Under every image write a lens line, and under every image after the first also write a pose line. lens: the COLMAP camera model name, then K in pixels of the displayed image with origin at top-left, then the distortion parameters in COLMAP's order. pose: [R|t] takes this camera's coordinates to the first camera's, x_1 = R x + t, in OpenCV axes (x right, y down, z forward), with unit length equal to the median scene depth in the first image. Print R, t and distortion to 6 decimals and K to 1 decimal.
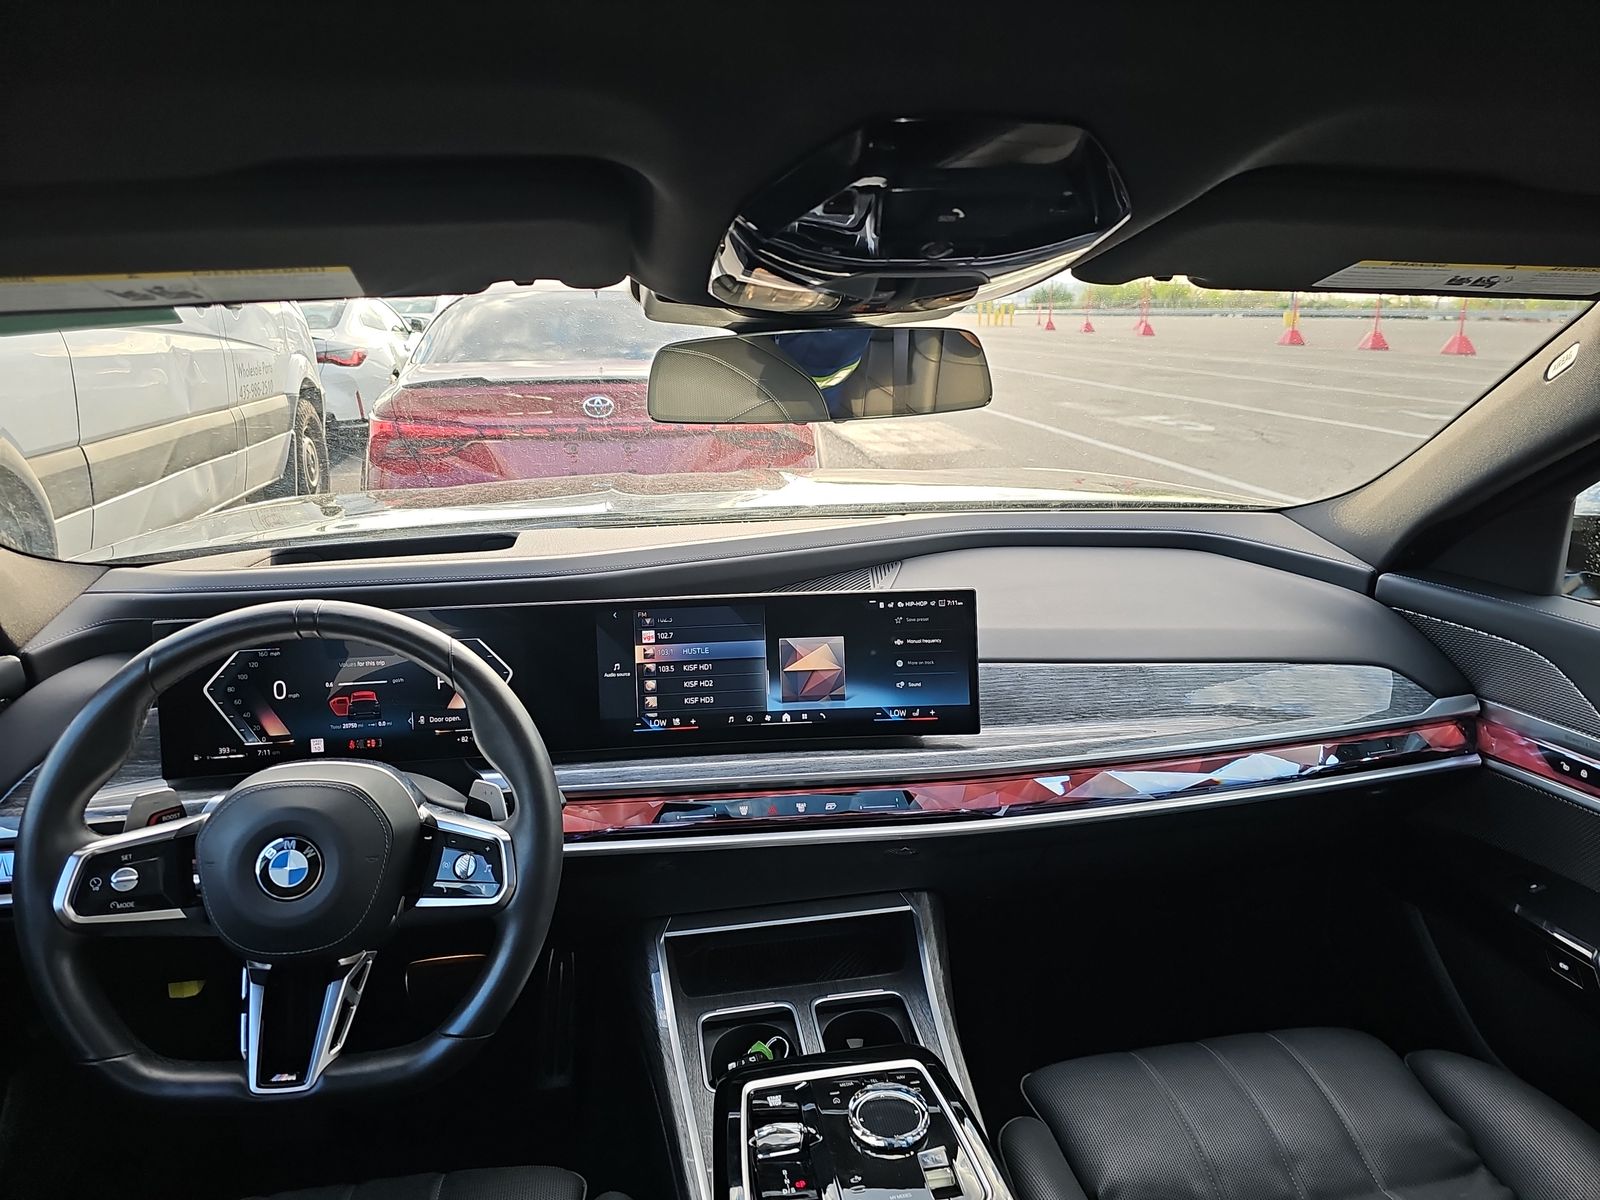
lens RADIAL K [[1054.1, 0, 804.8], [0, 1054.1, 609.9], [0, 0, 1]] dist [0.007417, -0.001807]
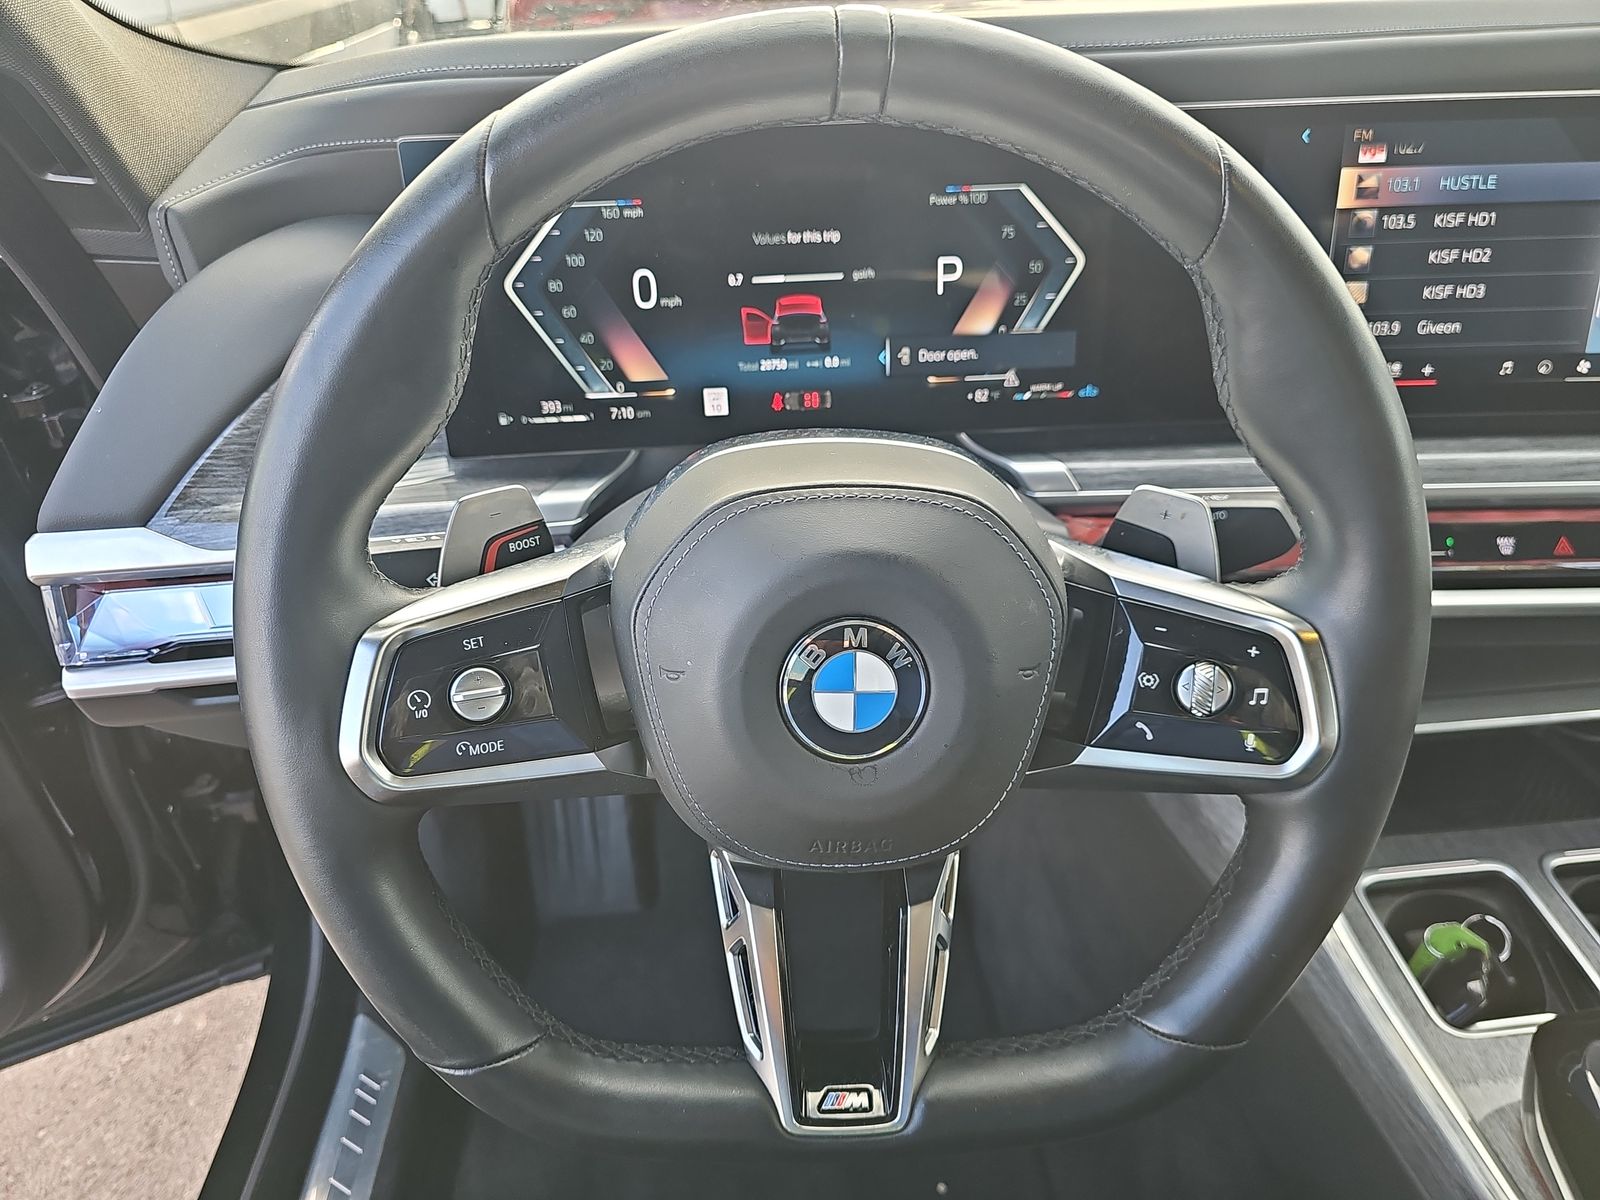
lens RADIAL K [[1050.2, 0, 790.0], [0, 1050.2, 613.3], [0, 0, 1]] dist [0.002001, -0.007921]
pose [[0.995052, 0.039839, -0.091023, -0.377970], [-0.010009, 0.951626, 0.307095, 0.068734], [0.098855, -0.304665, 0.947316, 0.483417]]
